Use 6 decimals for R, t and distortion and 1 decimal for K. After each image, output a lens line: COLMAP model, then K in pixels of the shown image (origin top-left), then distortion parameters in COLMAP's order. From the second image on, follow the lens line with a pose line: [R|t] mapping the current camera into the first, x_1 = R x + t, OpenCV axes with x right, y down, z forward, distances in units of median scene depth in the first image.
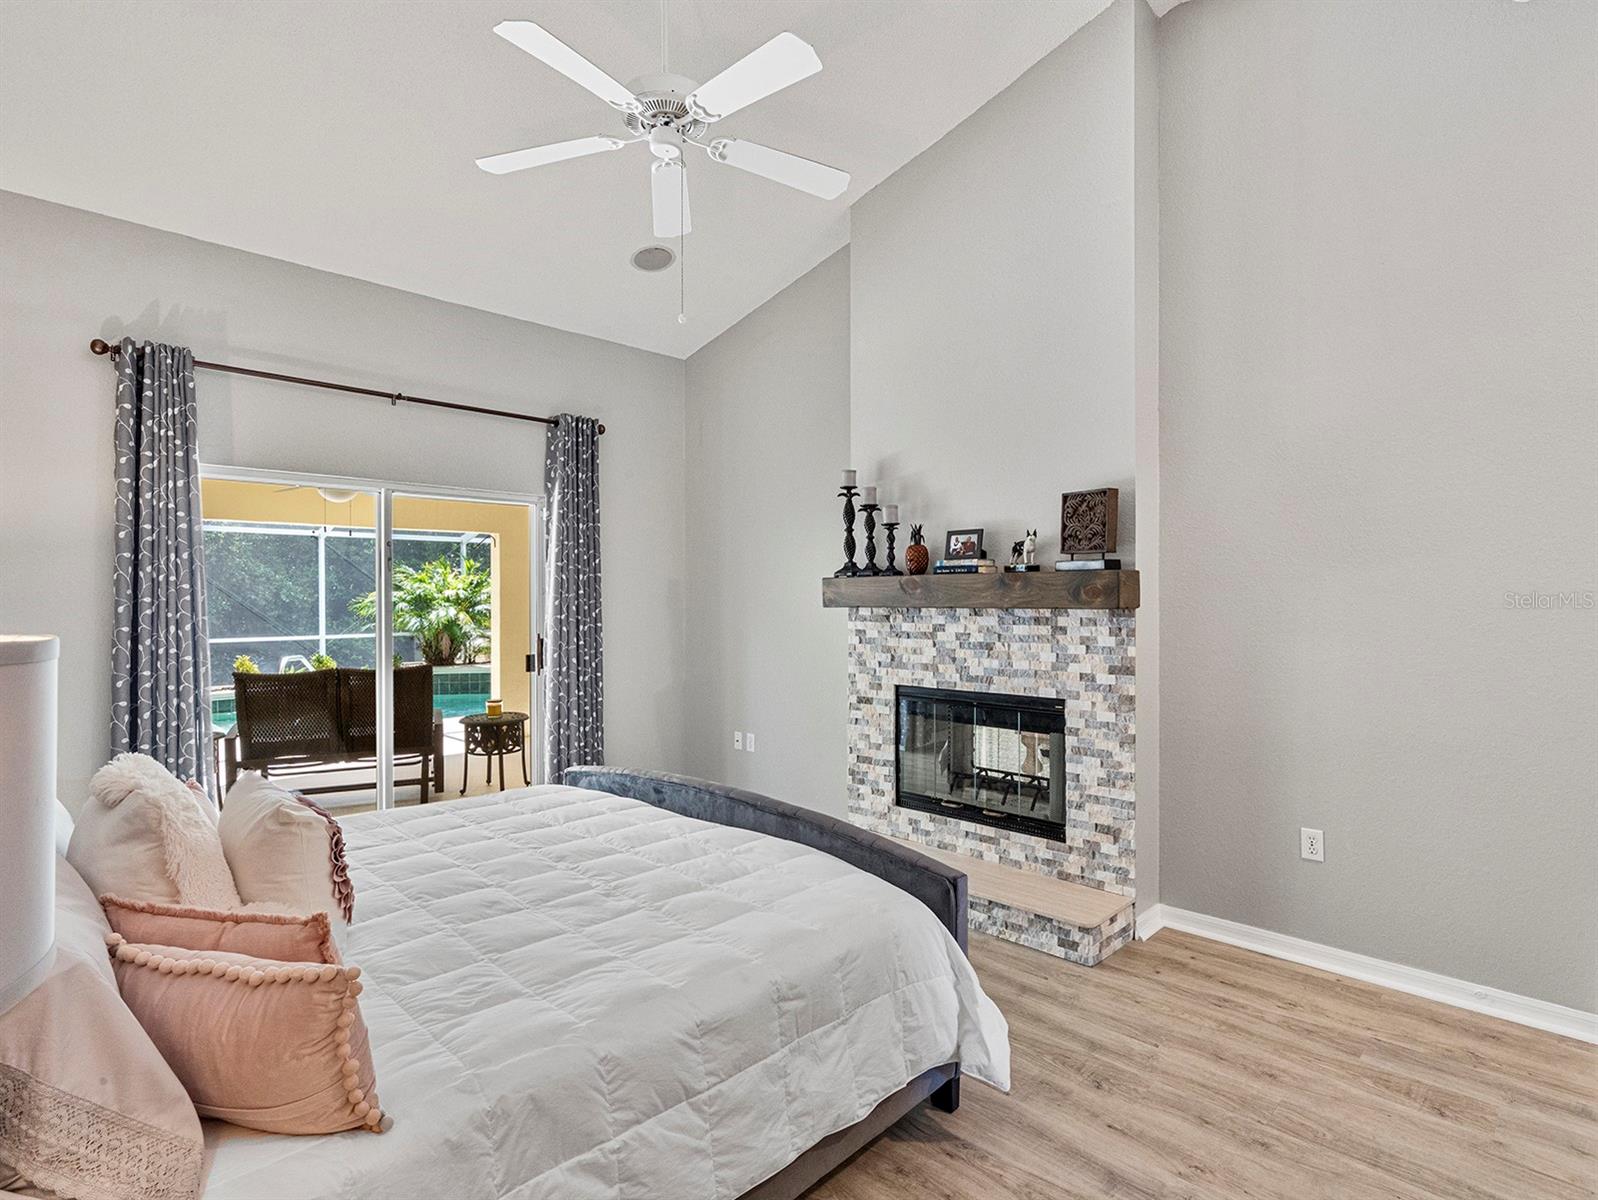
lens RADIAL K [[818.1, 0, 809.5], [0, 818.1, 602.6], [0, 0, 1]] dist [-0.008337, 0.005494]
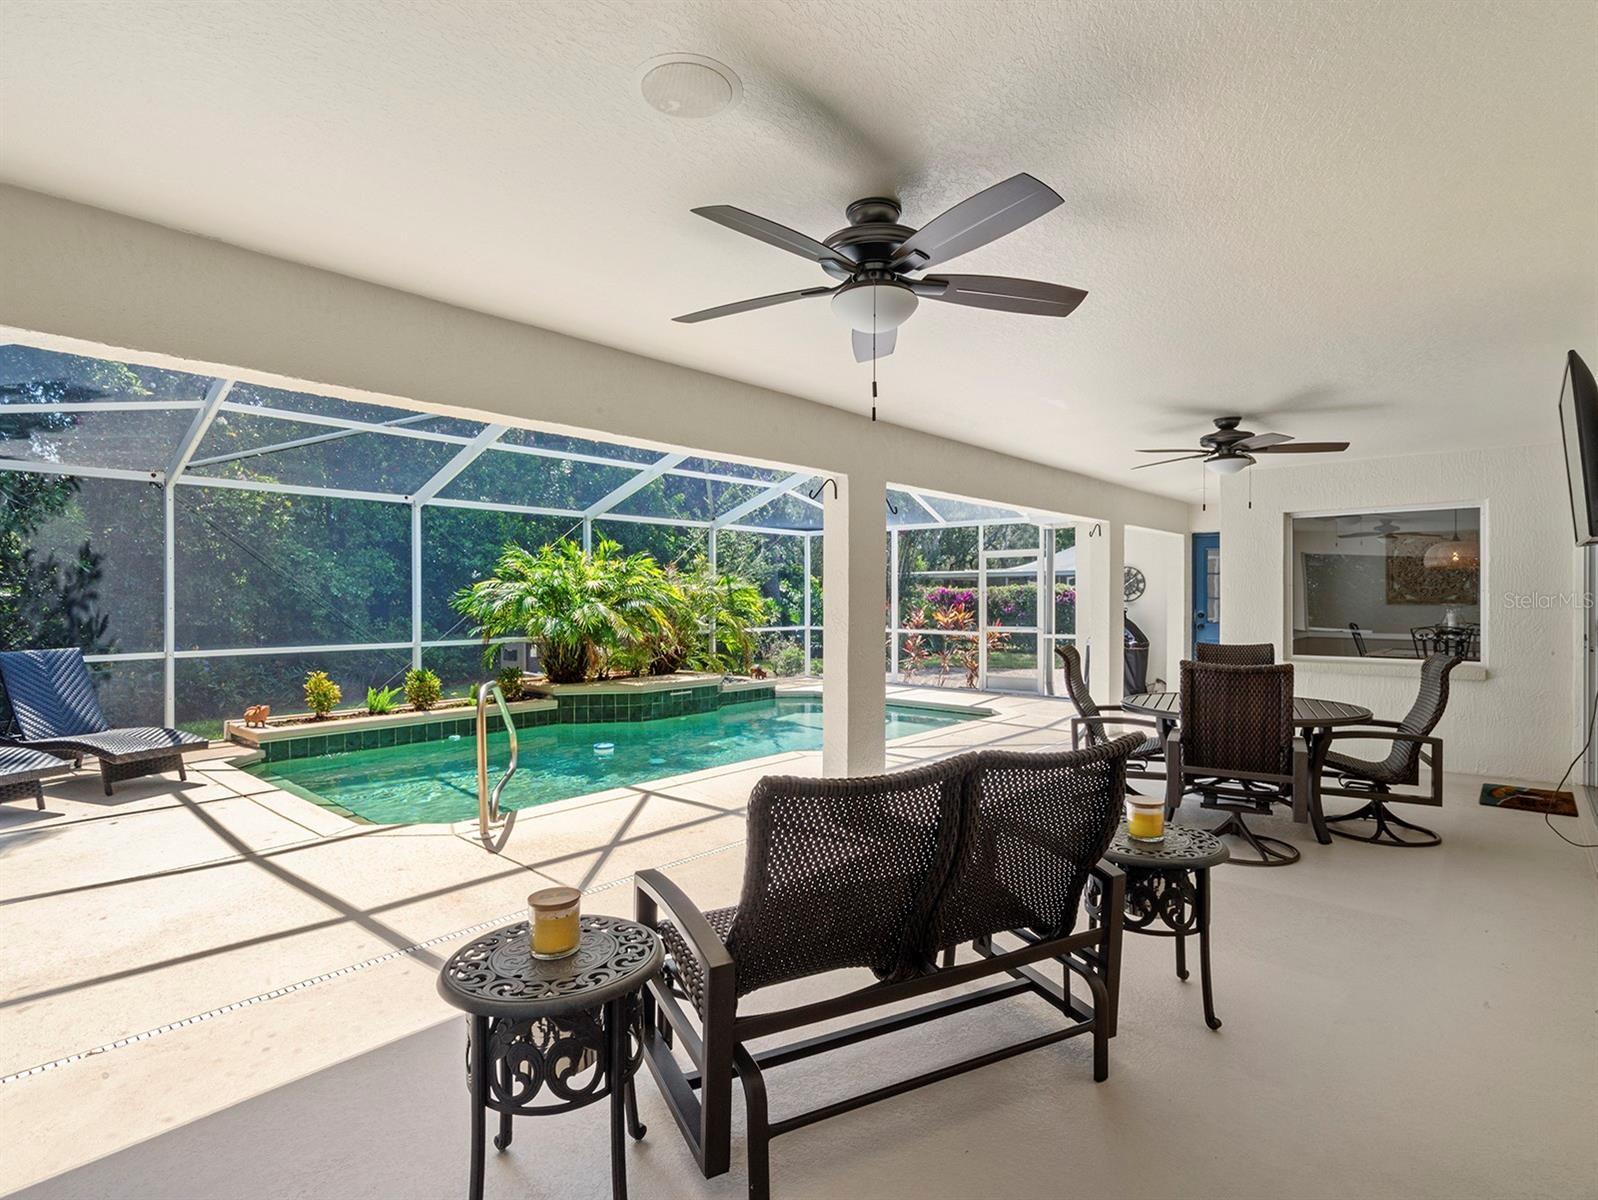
lens RADIAL K [[818.1, 0, 797.4], [0, 818.1, 599.8], [0, 0, 1]] dist [-0.008337, 0.005494]
pose [[0.999227, 0.003924, 0.039110, -0.288596], [-0.003837, 0.999990, -0.002309, 0.003028], [-0.039119, 0.002157, 0.999232, 0.264309]]
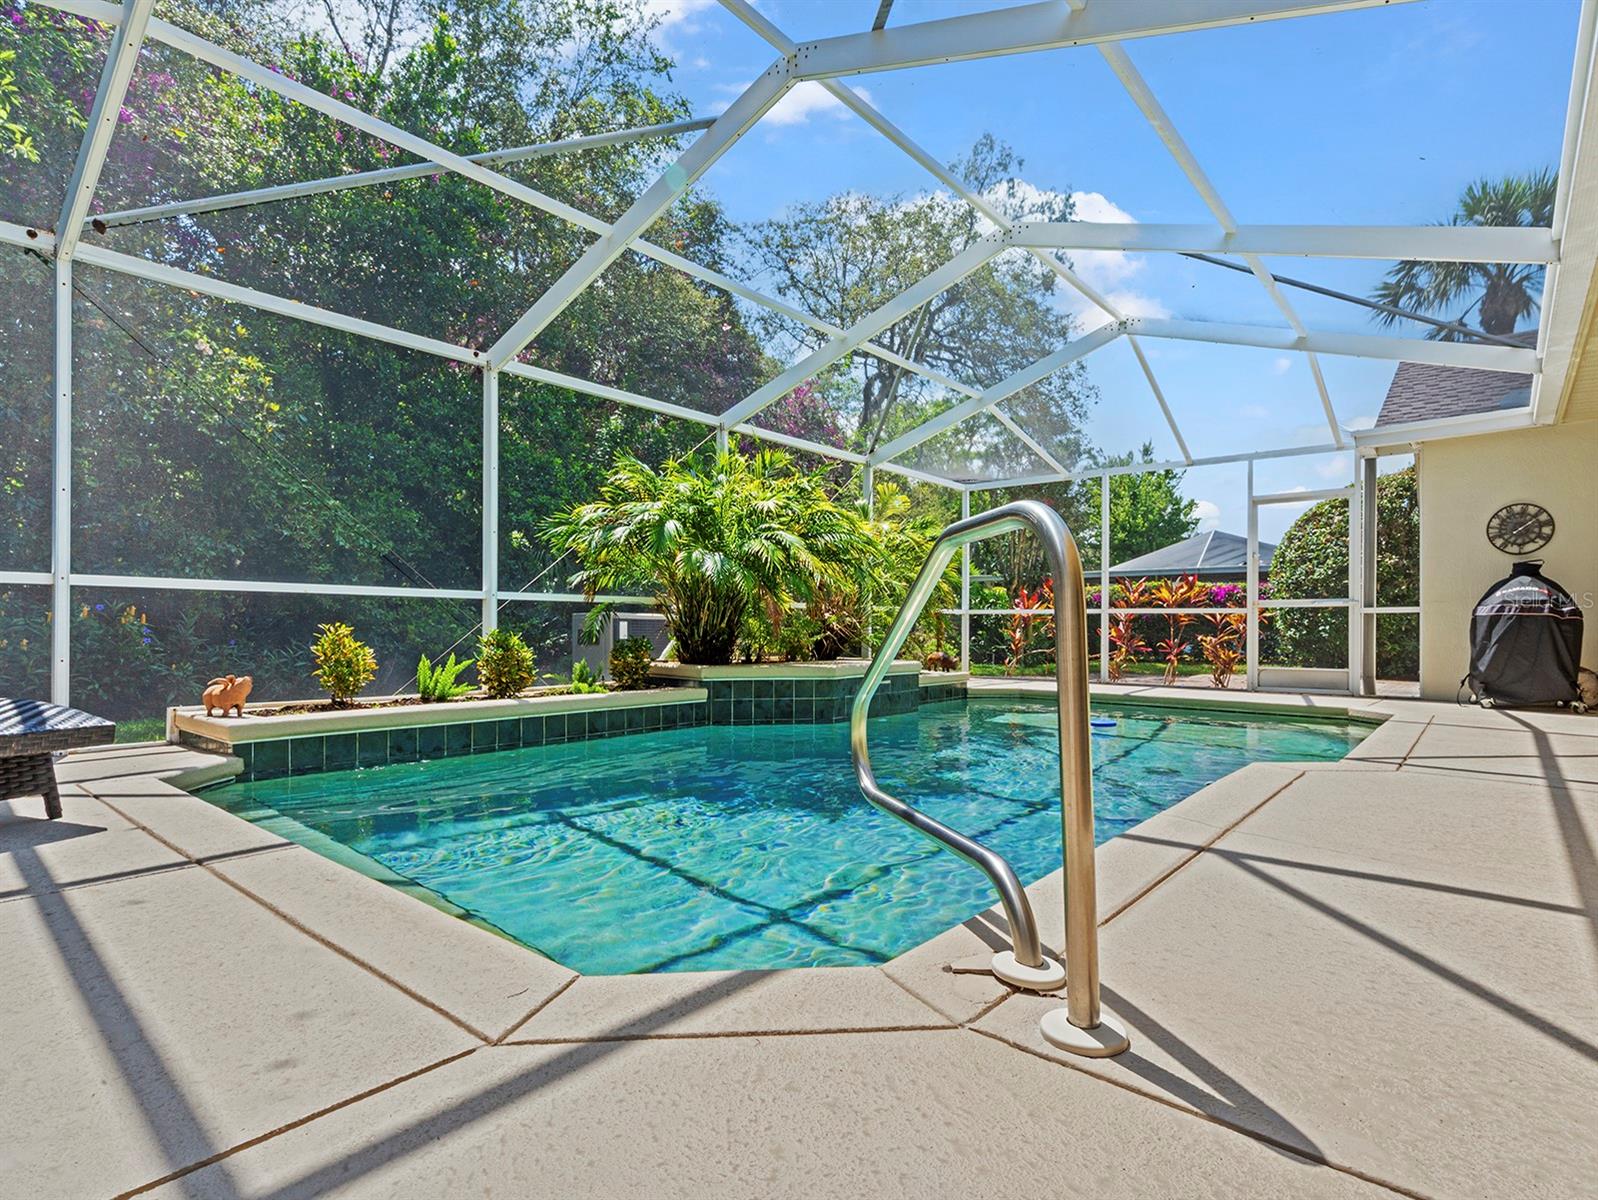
lens RADIAL K [[818.1, 0, 790.8], [0, 818.1, 626.3], [0, 0, 1]] dist [-0.008337, 0.005494]
pose [[0.997980, 0.011829, 0.062416, -0.459302], [-0.011357, 0.999904, -0.007920, 0.060922], [-0.062504, 0.007196, 0.998019, 0.542299]]
